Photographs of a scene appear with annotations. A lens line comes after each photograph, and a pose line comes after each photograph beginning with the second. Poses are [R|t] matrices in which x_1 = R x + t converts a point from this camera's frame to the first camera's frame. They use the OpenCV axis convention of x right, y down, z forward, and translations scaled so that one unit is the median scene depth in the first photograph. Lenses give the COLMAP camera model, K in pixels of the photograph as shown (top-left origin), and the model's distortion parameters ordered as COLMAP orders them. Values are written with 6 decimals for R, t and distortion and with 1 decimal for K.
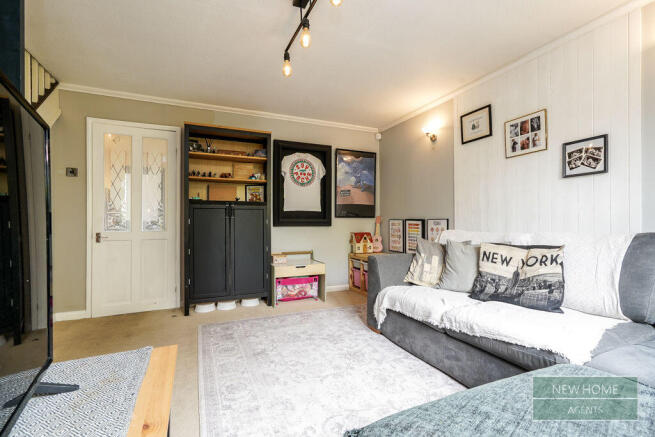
lens RADIAL K [[304.2, 0, 326.4], [0, 304.2, 216.1], [0, 0, 1]] dist [-0.002268, -0.000157]
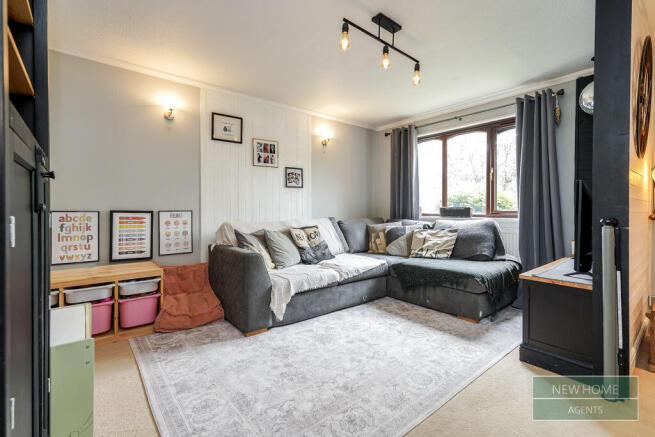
lens RADIAL K [[304.2, 0, 326.4], [0, 304.2, 216.1], [0, 0, 1]] dist [-0.002268, -0.000157]
pose [[-0.271209, -0.020335, 0.962306, -0.840796], [-0.015776, 0.999736, 0.016680, 0.003288], [-0.962391, -0.010658, -0.271459, 1.134166]]
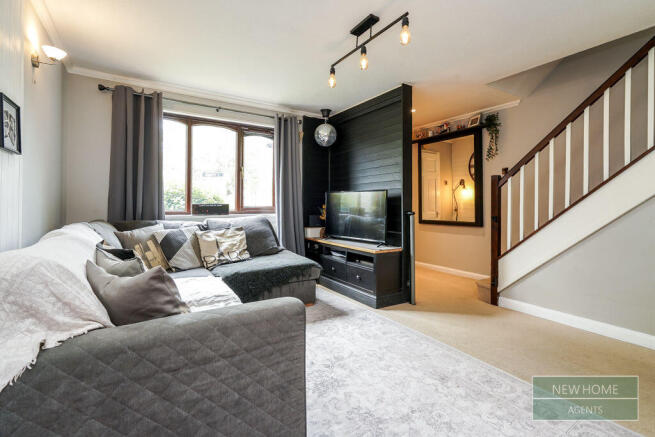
lens RADIAL K [[301.6, 0, 330.5], [0, 301.6, 204.8], [0, 0, 1]] dist [0.000050, 0.000104]
pose [[-0.985947, -0.002395, -0.167041, 0.189445], [0.000303, 0.999870, -0.016122, 0.000240], [0.167058, -0.015946, -0.985818, 1.572320]]
